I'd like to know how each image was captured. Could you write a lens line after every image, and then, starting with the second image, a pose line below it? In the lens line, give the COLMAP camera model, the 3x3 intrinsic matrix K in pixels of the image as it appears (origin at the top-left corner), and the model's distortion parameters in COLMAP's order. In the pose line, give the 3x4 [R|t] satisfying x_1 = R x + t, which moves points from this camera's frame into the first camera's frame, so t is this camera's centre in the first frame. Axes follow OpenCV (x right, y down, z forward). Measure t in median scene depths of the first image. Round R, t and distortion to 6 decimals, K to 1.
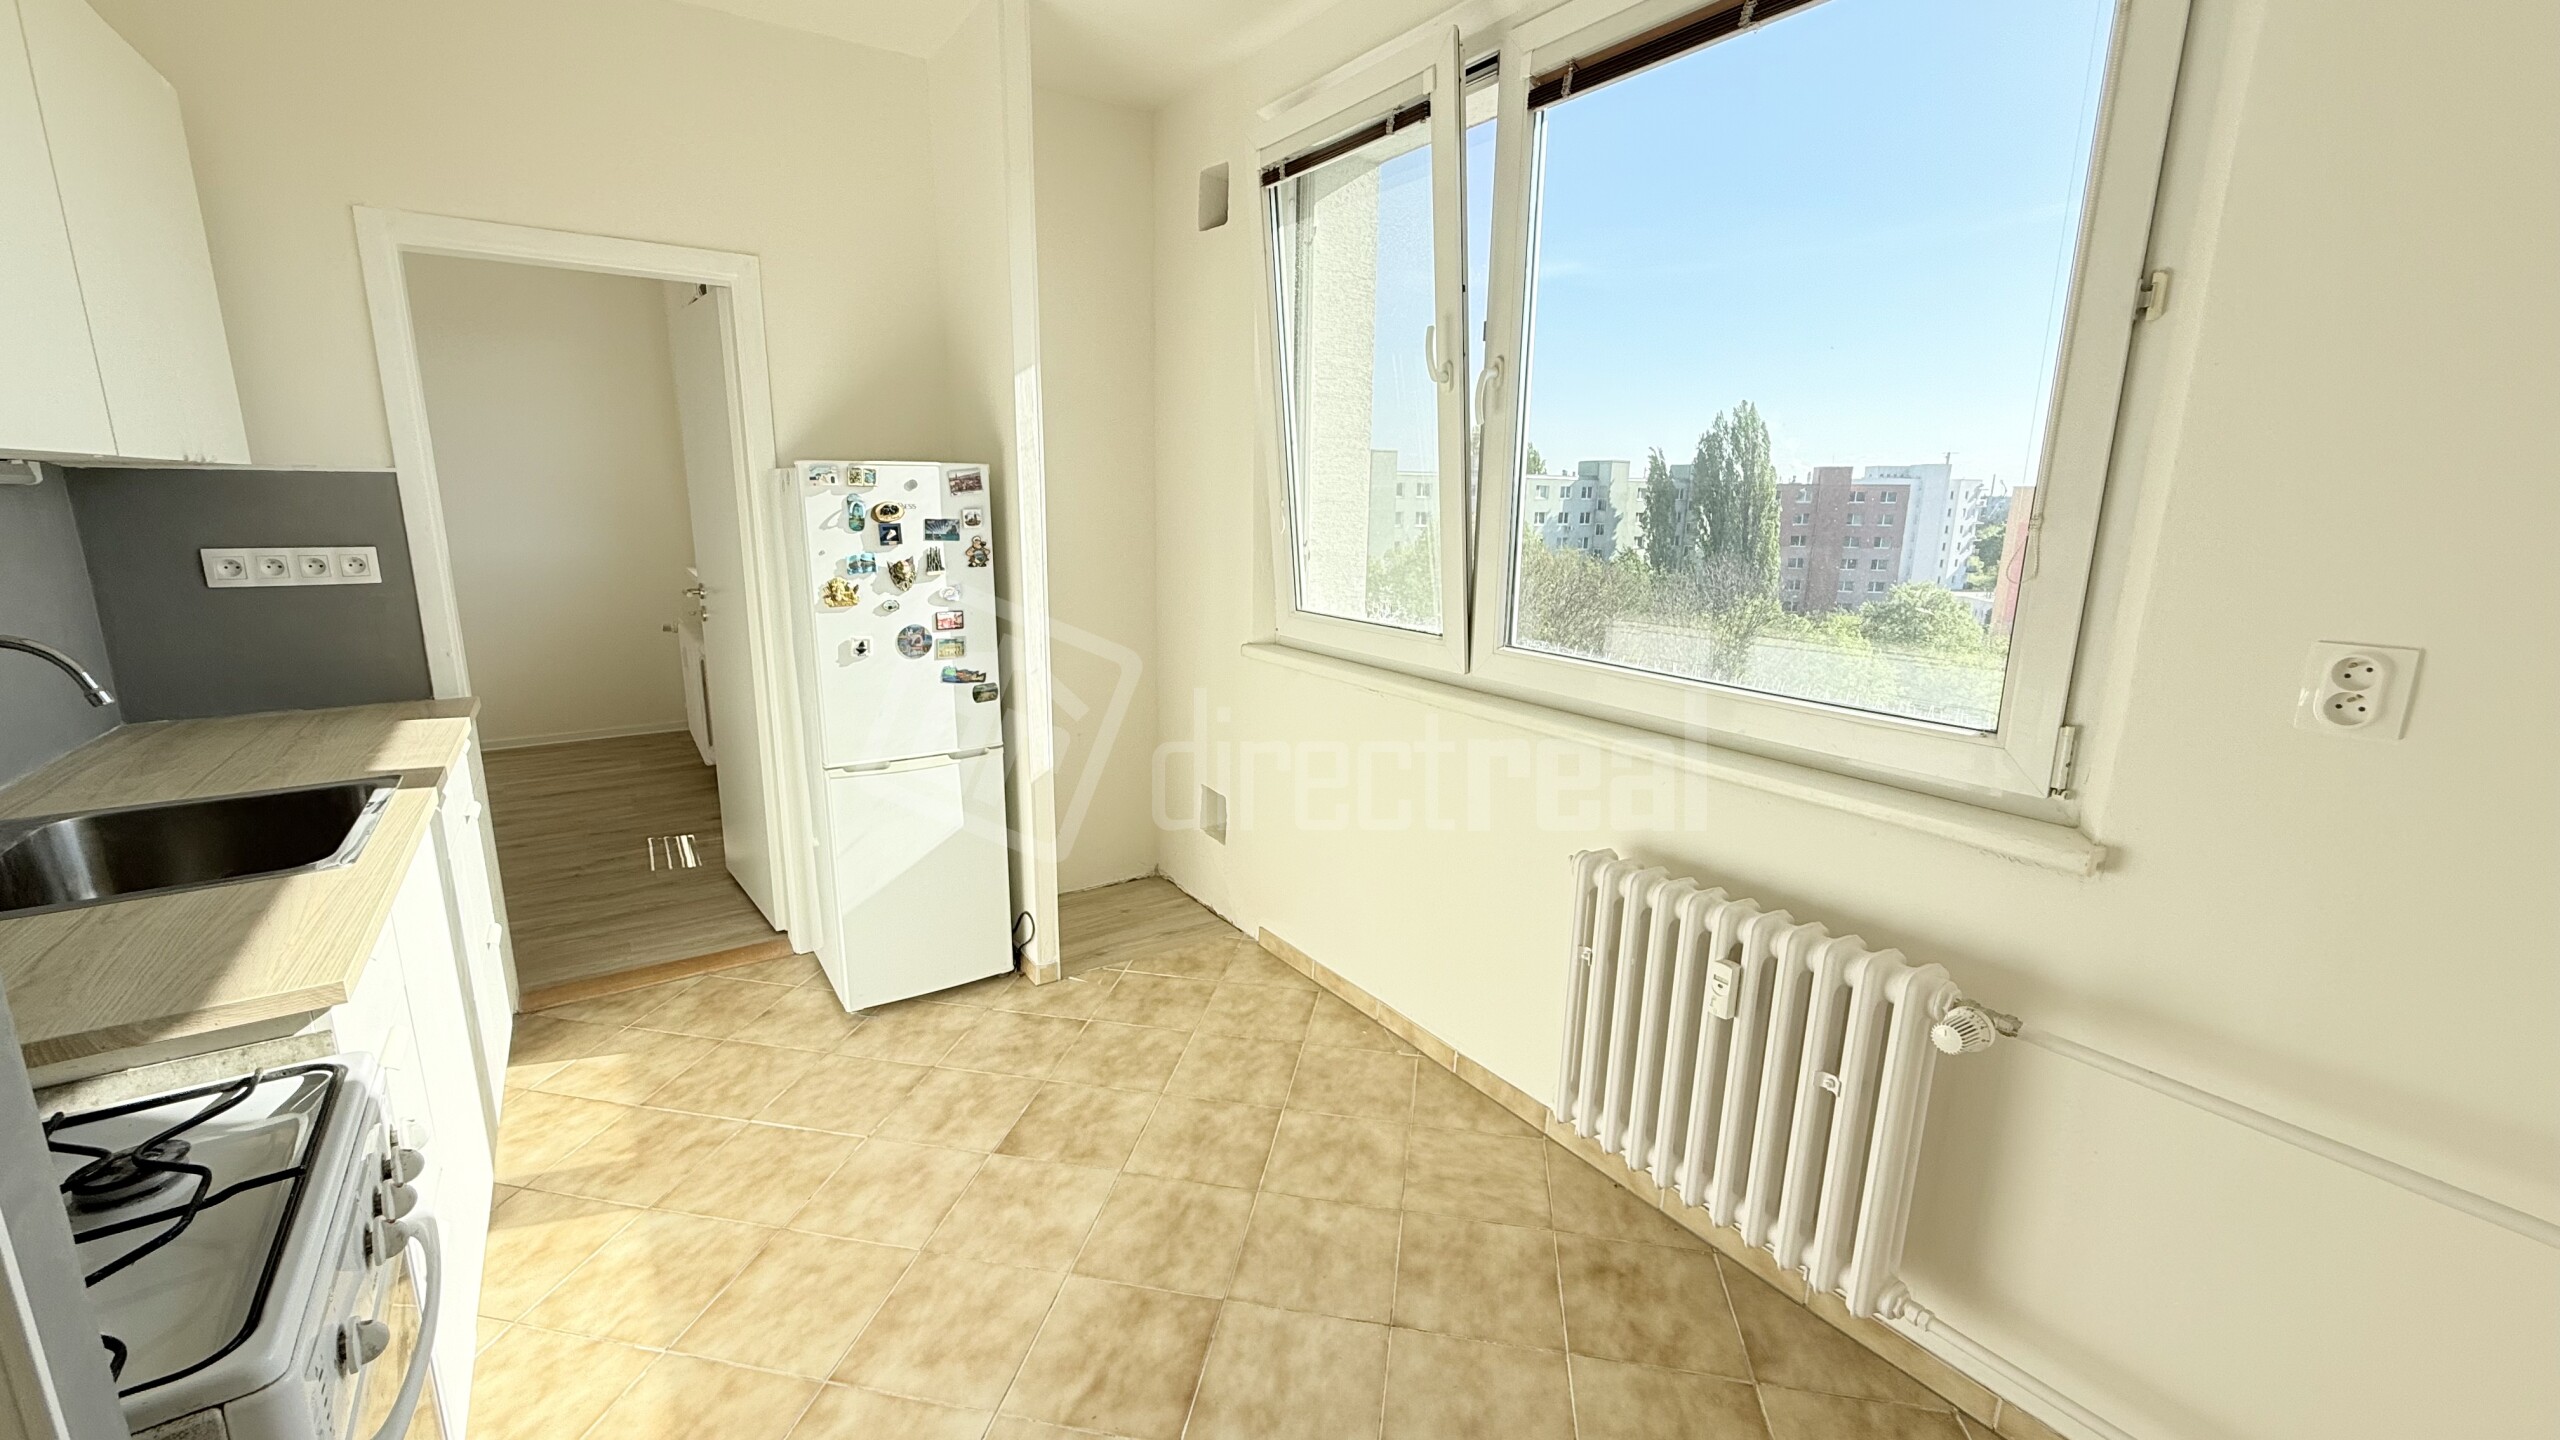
lens RADIAL K [[1005.7, 0, 1269.5], [0, 1005.7, 723.4], [0, 0, 1]] dist [-0.004356, -0.002381]
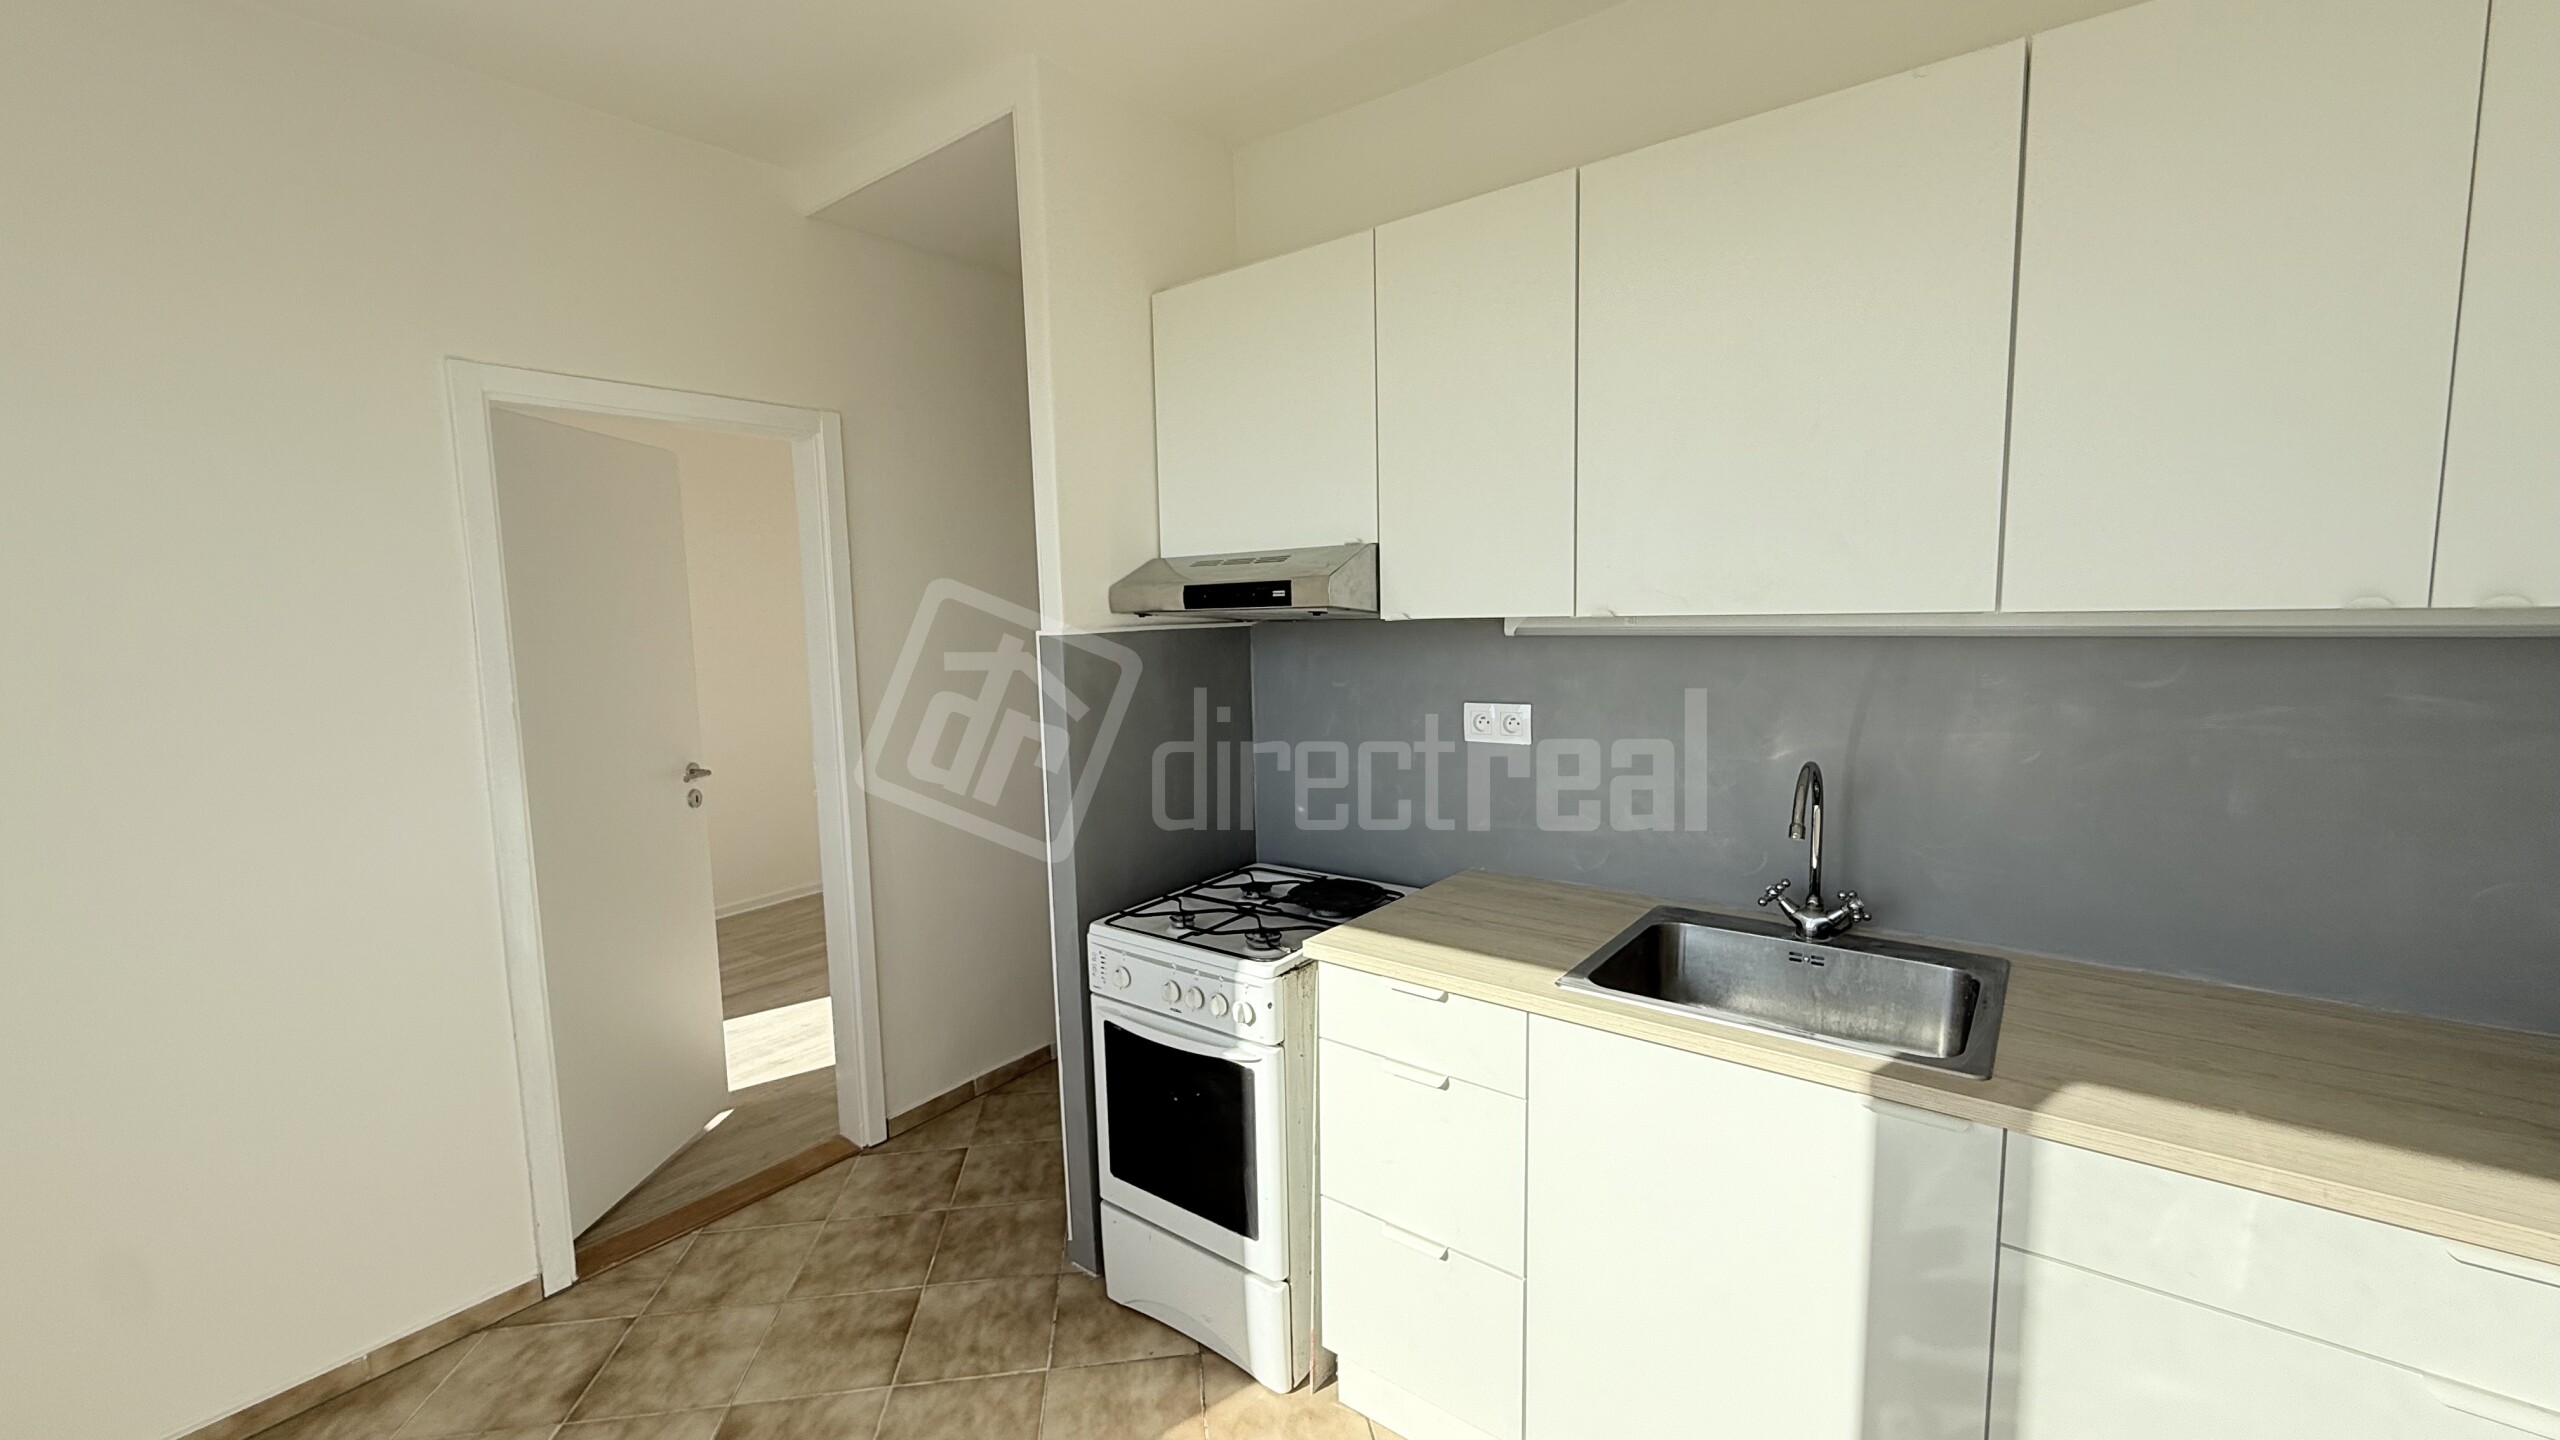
lens RADIAL K [[1005.7, 0, 1272.9], [0, 1005.7, 727.0], [0, 0, 1]] dist [-0.004356, -0.002381]
pose [[-0.952885, 0.048310, -0.299461, -0.233313], [-0.052412, 0.946165, 0.319412, -0.360969], [0.298770, 0.320058, -0.899055, 1.406649]]
